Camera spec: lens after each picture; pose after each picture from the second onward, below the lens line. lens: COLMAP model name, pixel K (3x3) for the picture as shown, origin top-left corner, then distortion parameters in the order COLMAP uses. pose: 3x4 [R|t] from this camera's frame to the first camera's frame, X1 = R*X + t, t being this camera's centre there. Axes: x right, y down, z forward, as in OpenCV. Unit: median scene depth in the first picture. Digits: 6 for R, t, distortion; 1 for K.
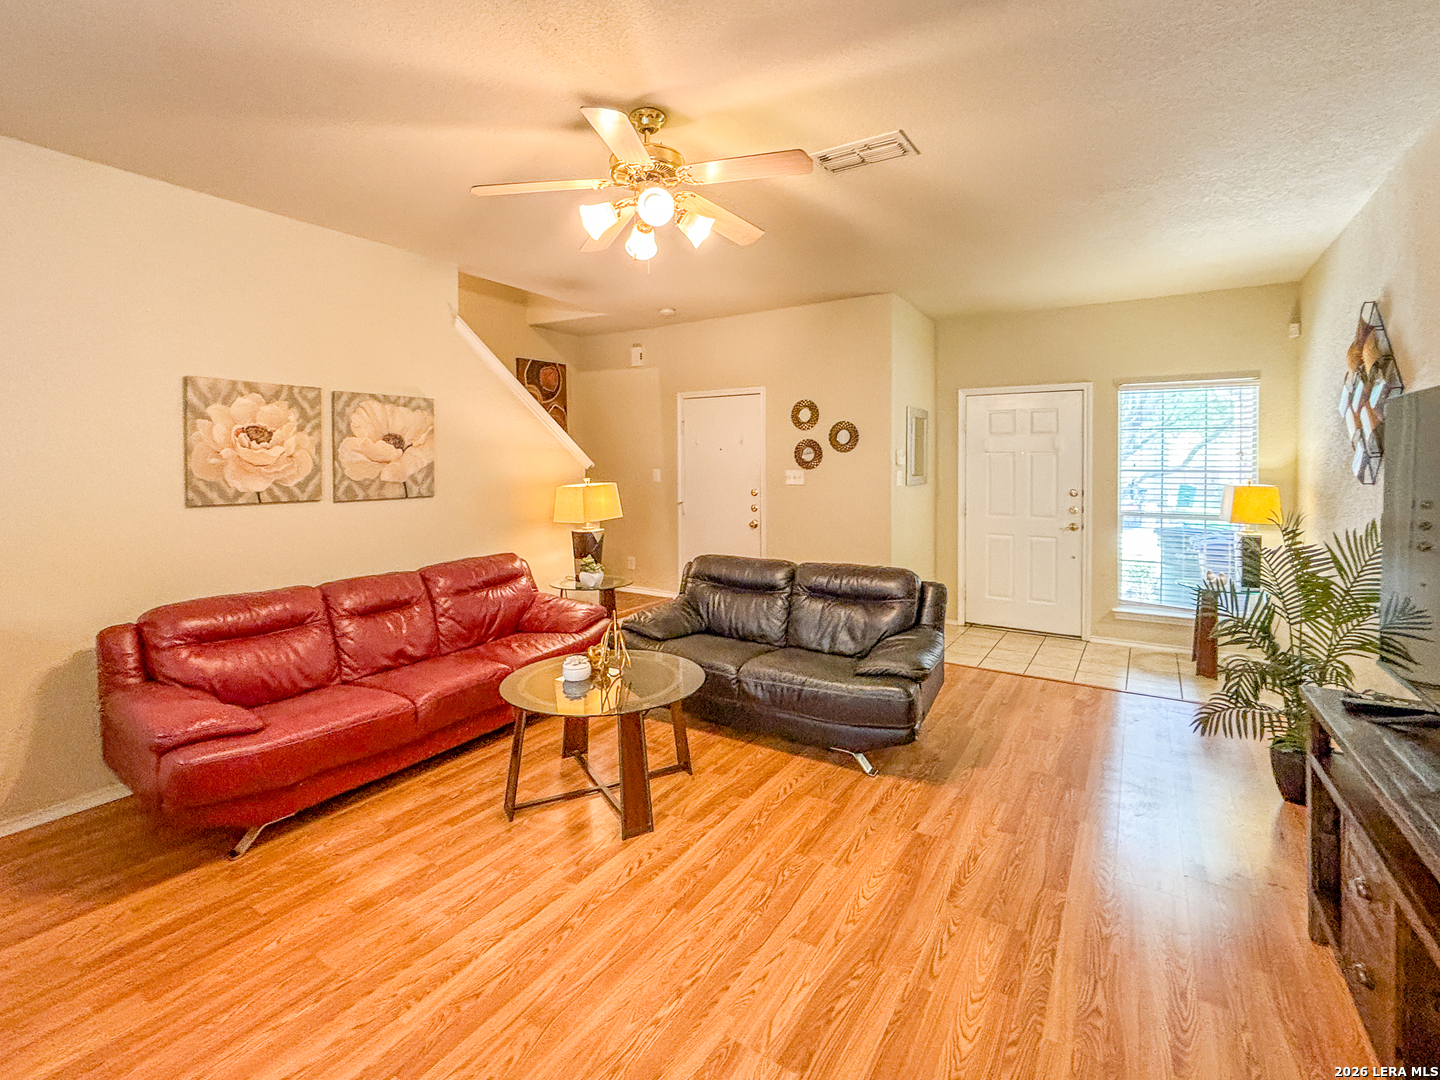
lens RADIAL K [[667.3, 0, 722.7], [0, 667.3, 470.6], [0, 0, 1]] dist [0.001770, -0.000154]
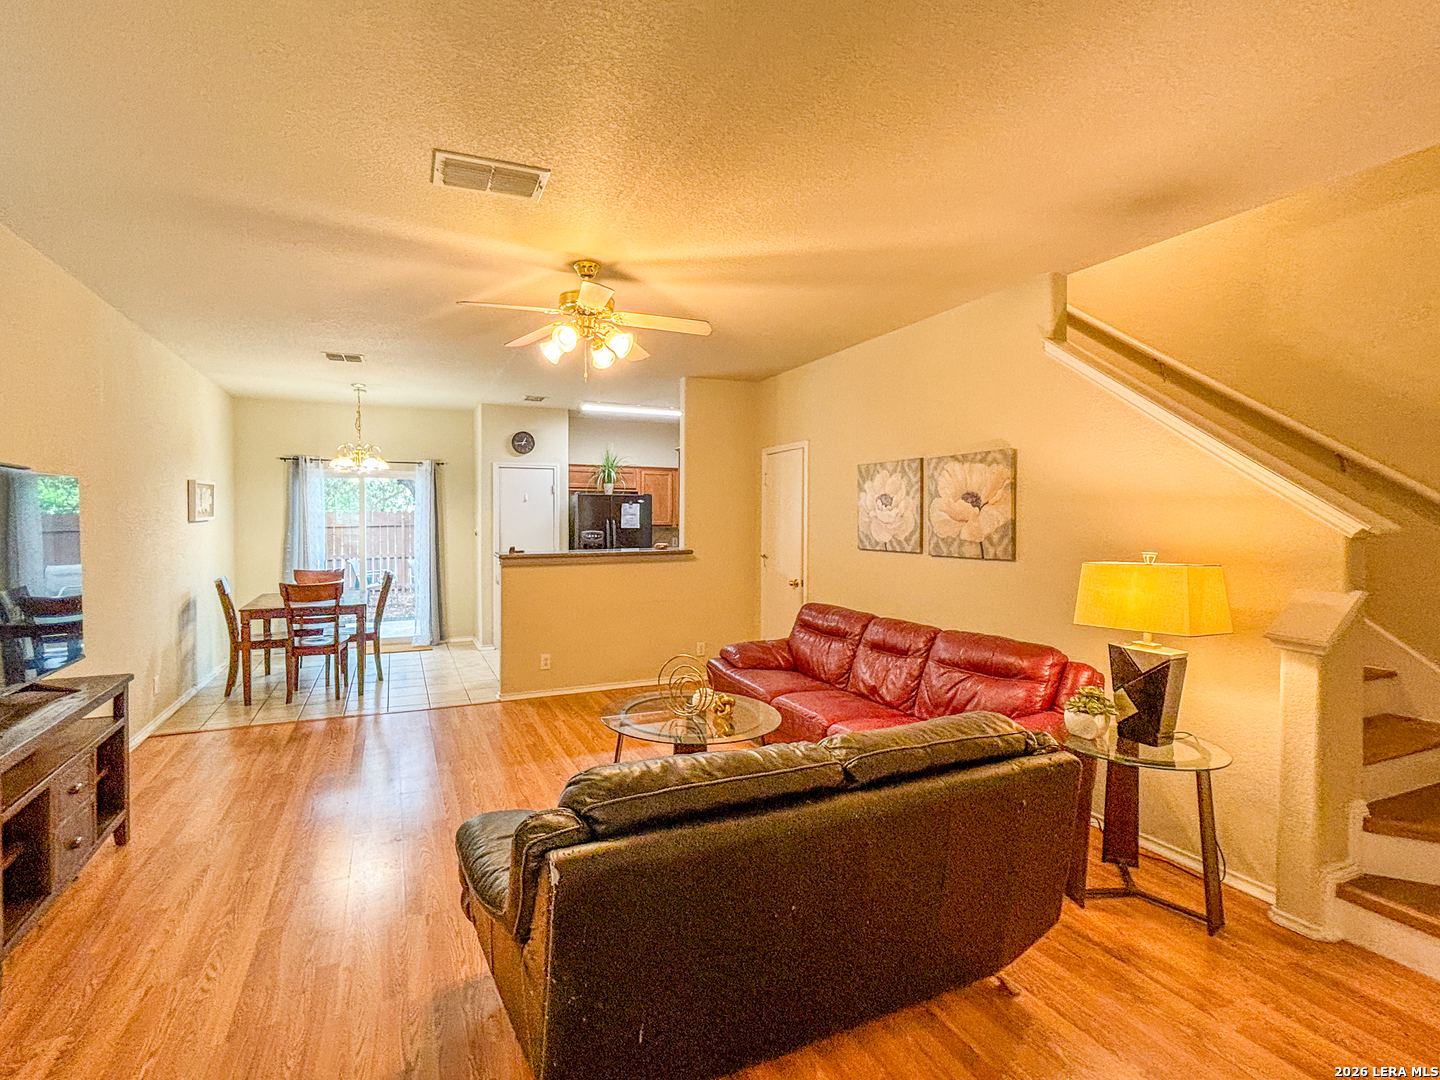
lens RADIAL K [[664.7, 0, 668.4], [0, 664.7, 536.3], [0, 0, 1]] dist [0.000197, 0.000240]
pose [[-0.581633, 0.025363, -0.813056, 0.571987], [-0.006669, 0.999332, 0.035944, -0.022839], [0.813424, 0.026328, -0.581075, 1.234866]]
